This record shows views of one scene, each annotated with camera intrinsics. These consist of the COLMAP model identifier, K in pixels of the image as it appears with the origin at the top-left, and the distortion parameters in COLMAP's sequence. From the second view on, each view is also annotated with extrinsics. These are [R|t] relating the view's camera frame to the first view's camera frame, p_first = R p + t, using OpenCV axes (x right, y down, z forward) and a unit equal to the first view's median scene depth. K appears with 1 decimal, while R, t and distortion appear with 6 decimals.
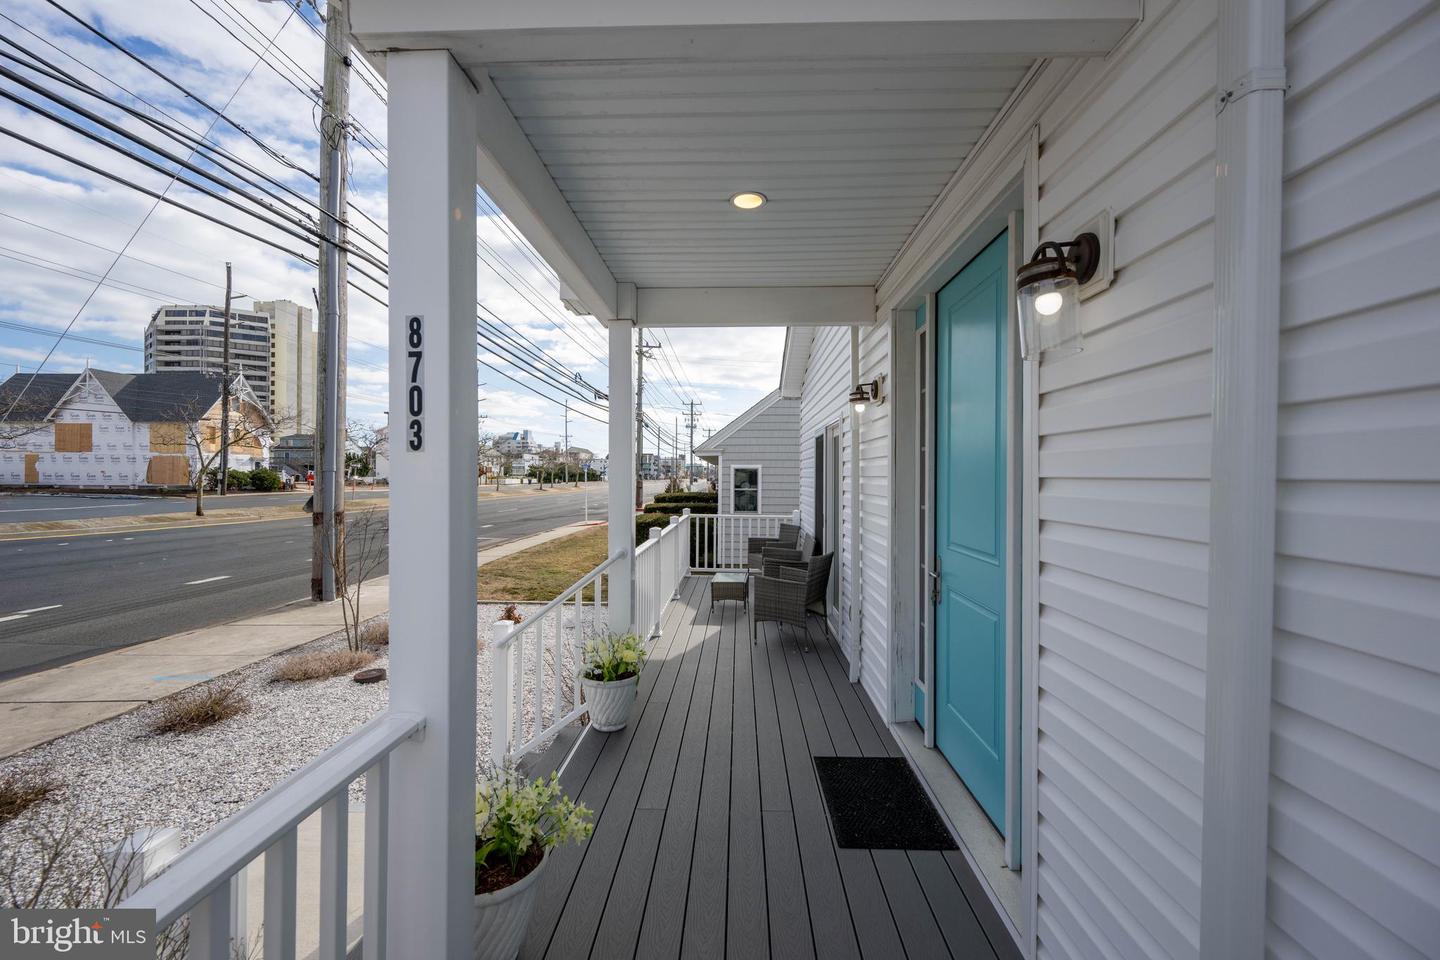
lens RADIAL K [[579.9, 0, 719.5], [0, 579.9, 478.3], [0, 0, 1]] dist [-0.004413, -0.000470]
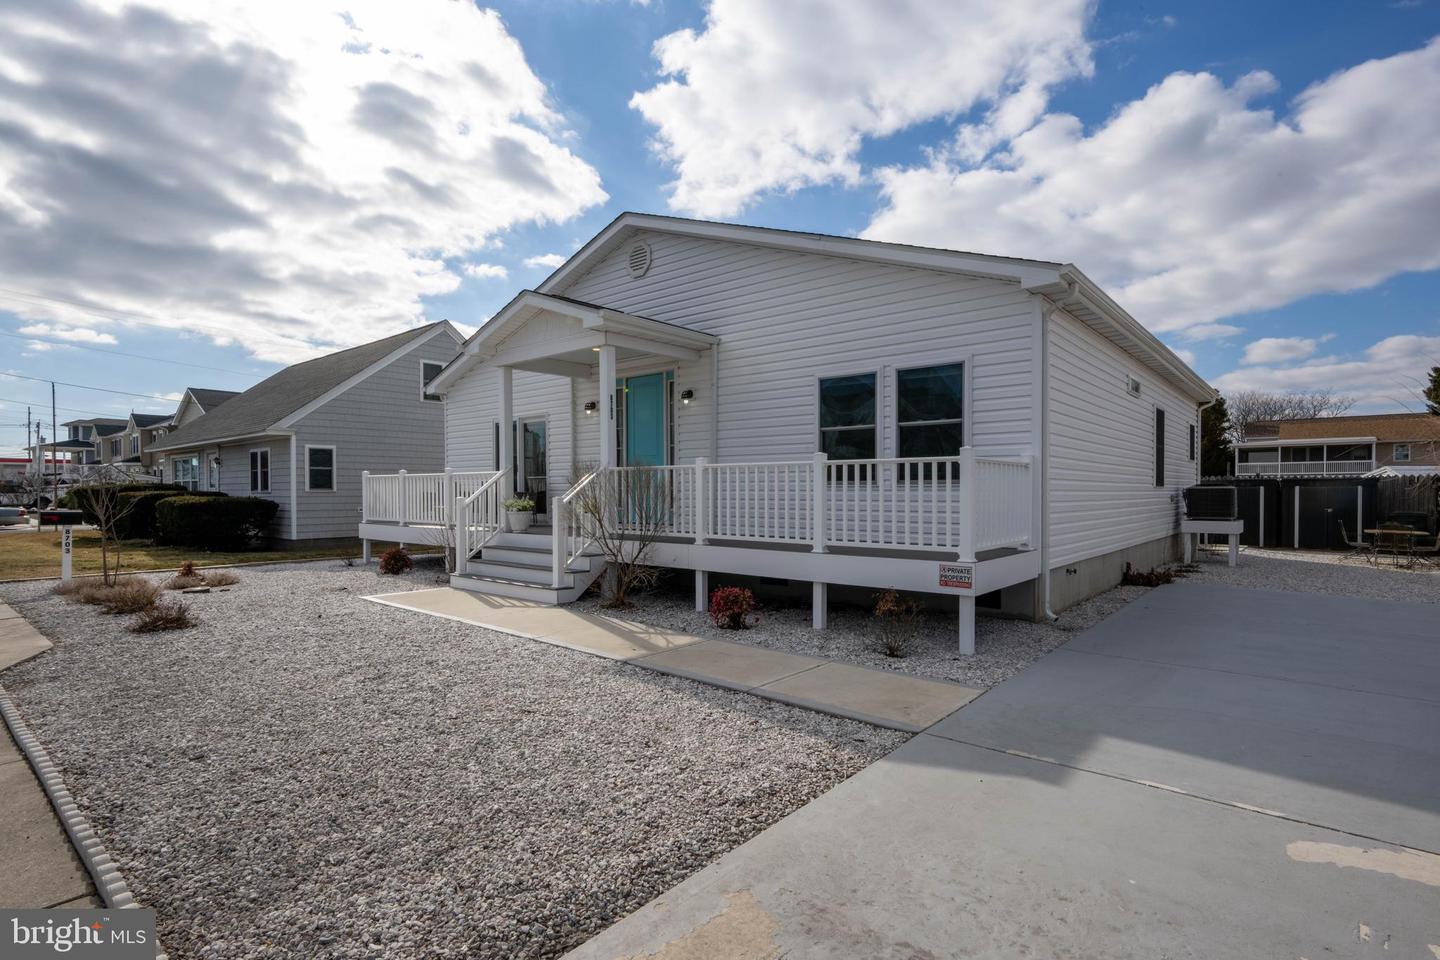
lens RADIAL K [[702.9, 0, 732.0], [0, 702.9, 505.7], [0, 0, 1]] dist [0.001208, 0.000355]
pose [[0.615980, -0.019145, 0.787529, -0.513040], [0.004767, 0.999777, 0.020576, 0.065941], [-0.787747, -0.008920, 0.615934, -0.404548]]
